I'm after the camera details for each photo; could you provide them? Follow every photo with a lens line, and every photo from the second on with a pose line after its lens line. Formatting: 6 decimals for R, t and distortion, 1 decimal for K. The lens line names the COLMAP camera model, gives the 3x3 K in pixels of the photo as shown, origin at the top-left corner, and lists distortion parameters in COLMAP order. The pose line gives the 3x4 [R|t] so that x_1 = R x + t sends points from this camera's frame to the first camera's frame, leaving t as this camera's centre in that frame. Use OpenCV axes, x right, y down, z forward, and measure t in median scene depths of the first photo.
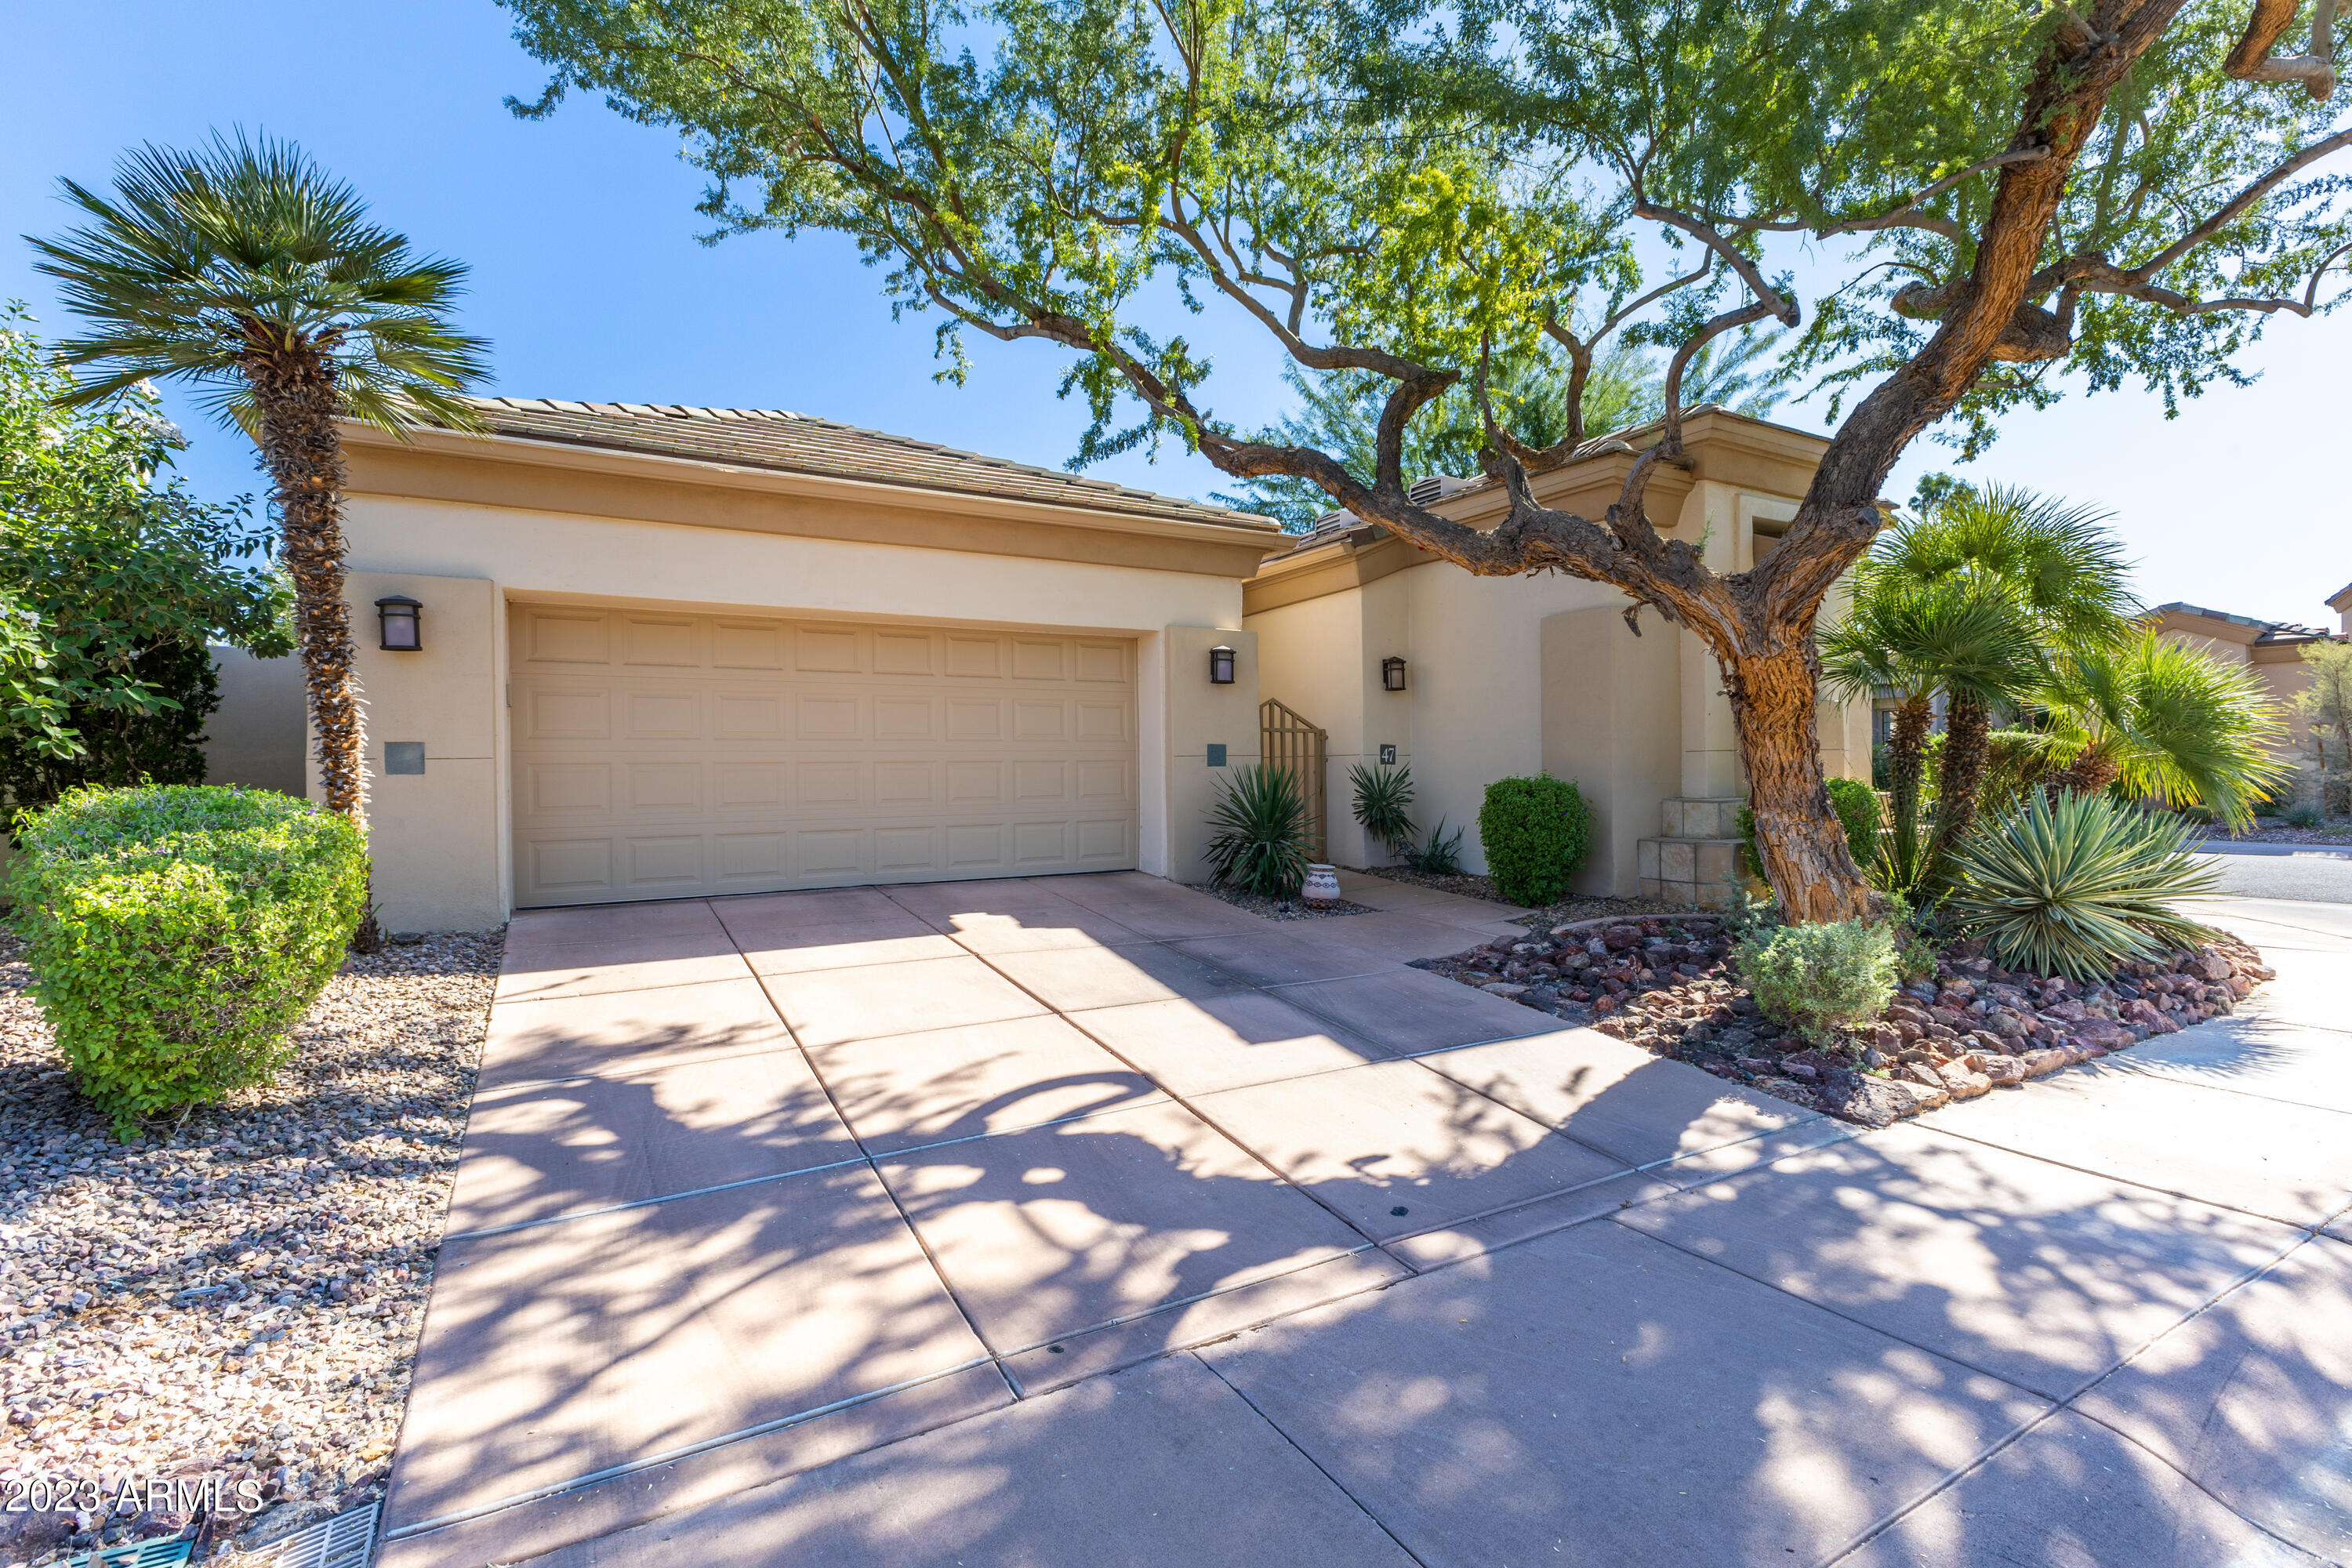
lens RADIAL K [[1004.2, 0, 1177.5], [0, 1004.2, 774.2], [0, 0, 1]] dist [-0.002348, -0.000517]
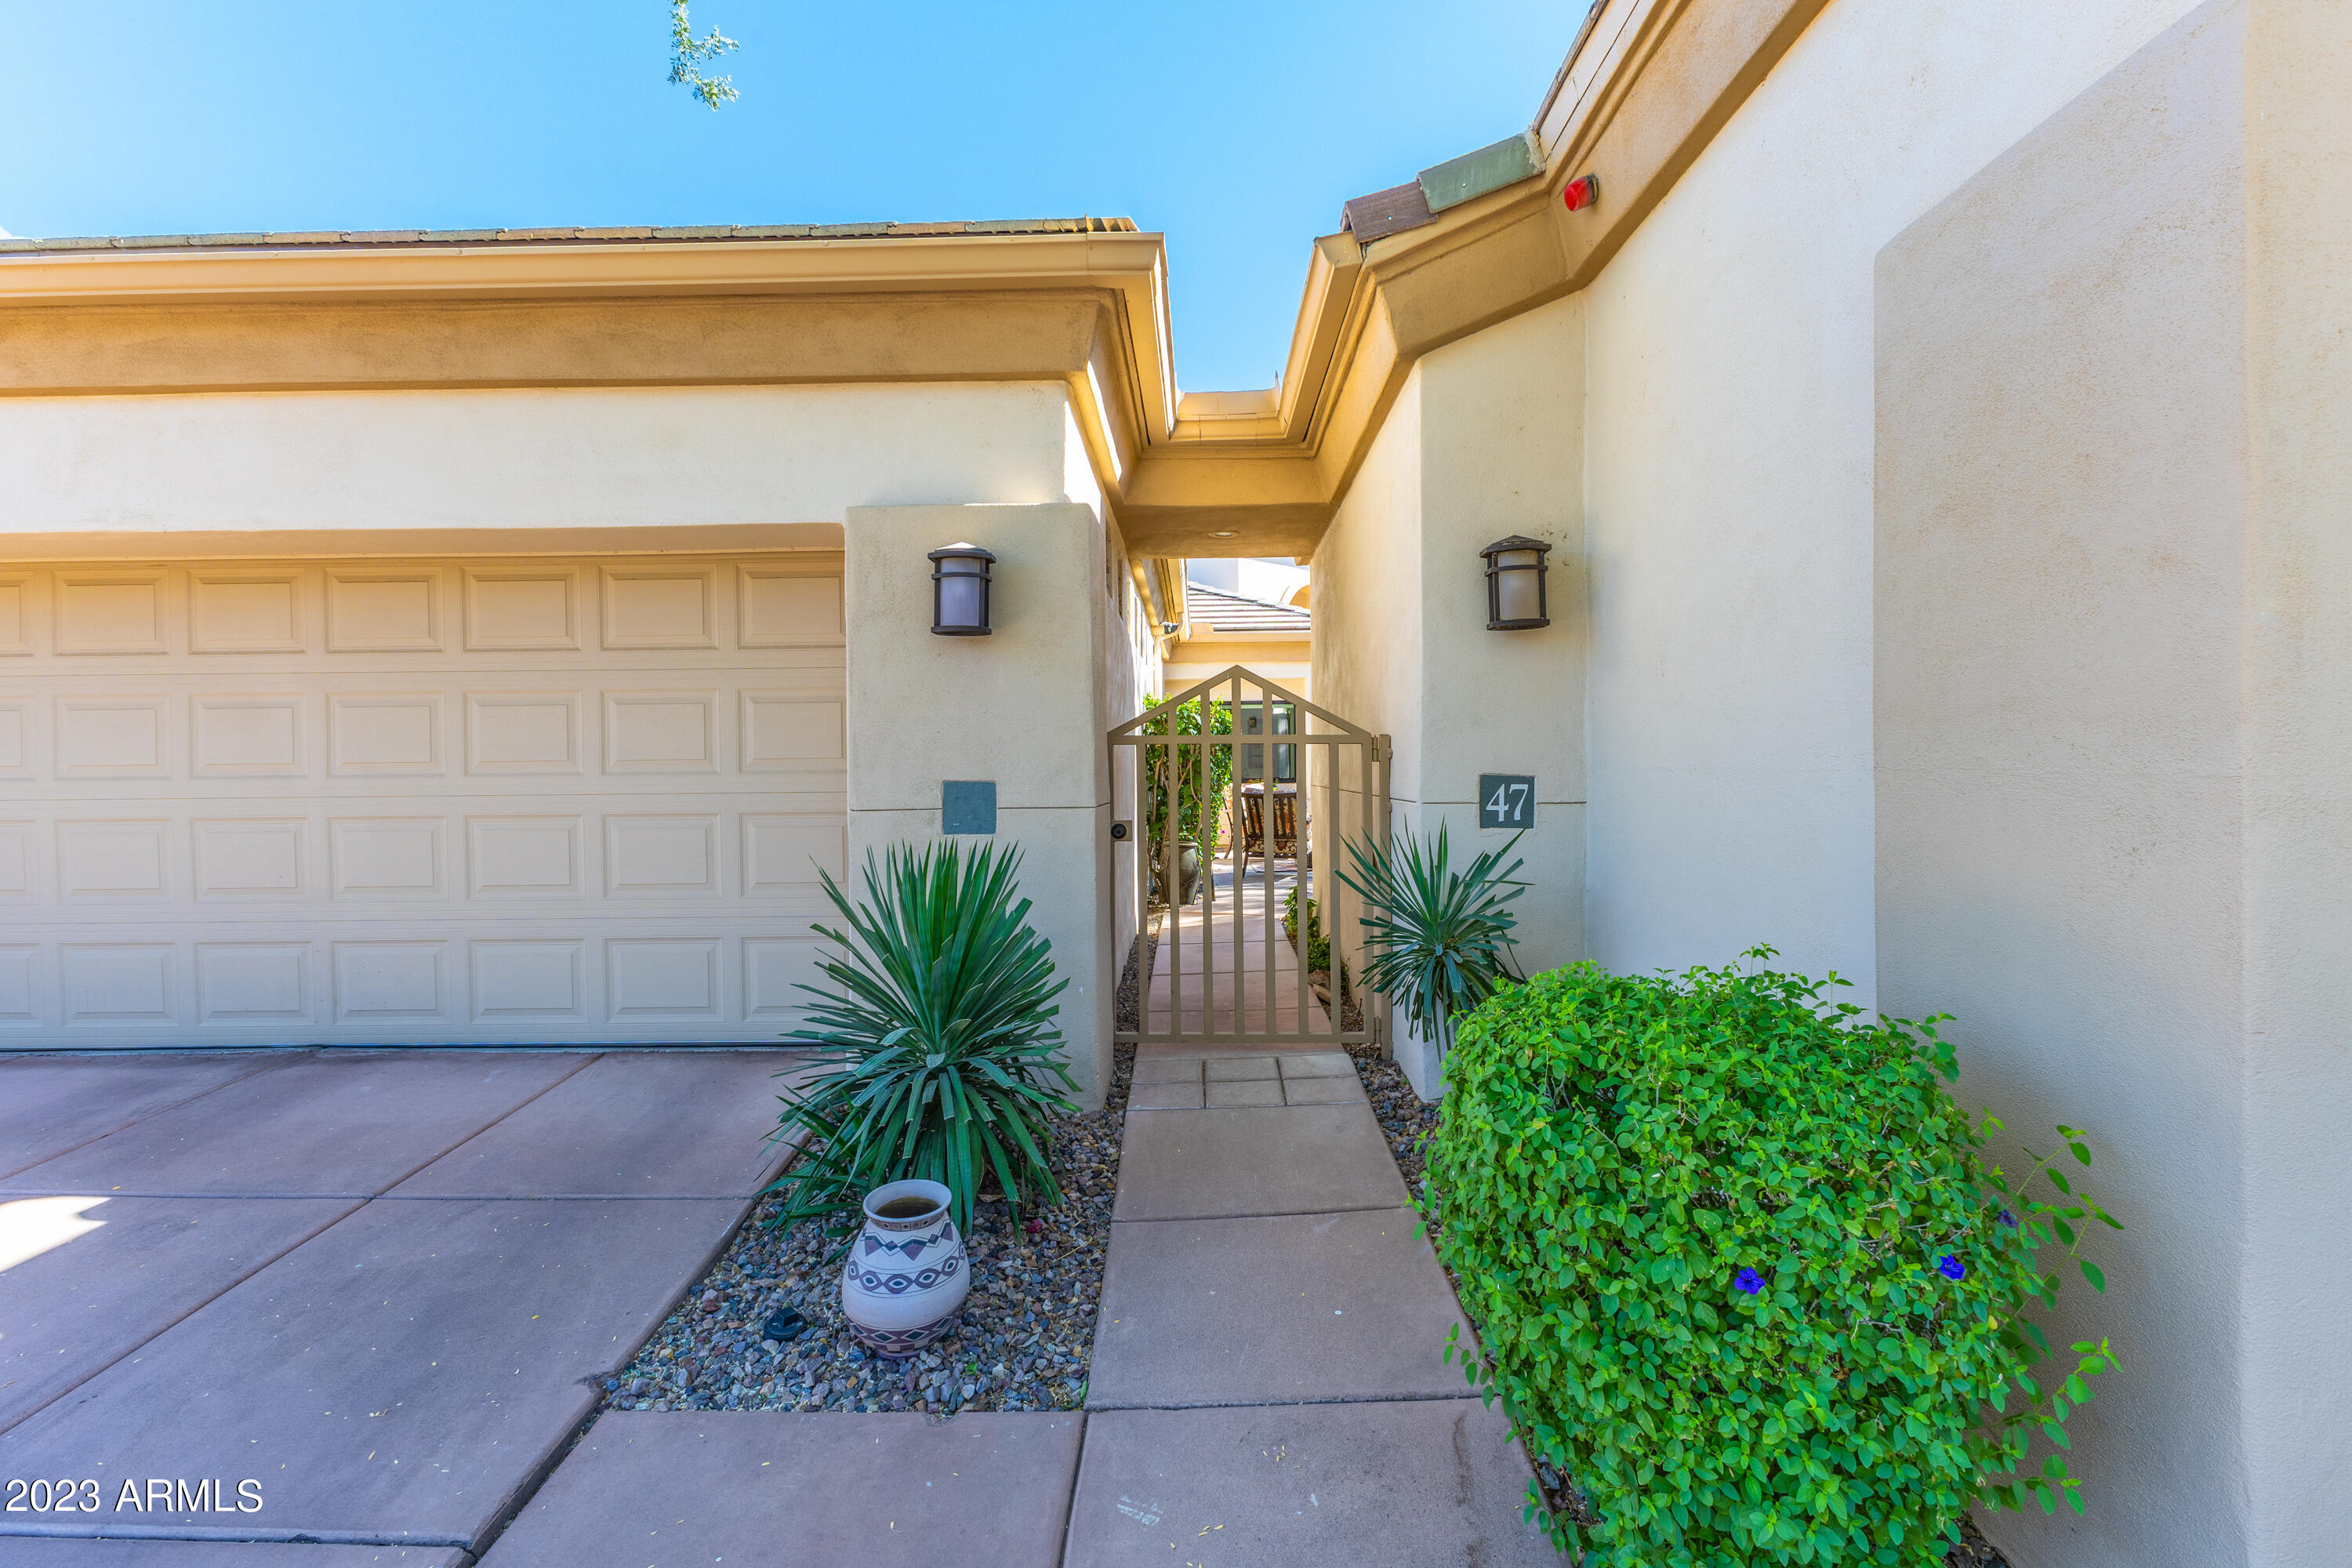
lens RADIAL K [[1002.5, 0, 1179.9], [0, 1002.5, 777.4], [0, 0, 1]] dist [-0.002526, -0.001433]
pose [[0.864151, 0.004962, -0.503209, 0.785074], [-0.000546, 0.999960, 0.008923, -0.084849], [0.503233, -0.007436, 0.864119, 1.659741]]
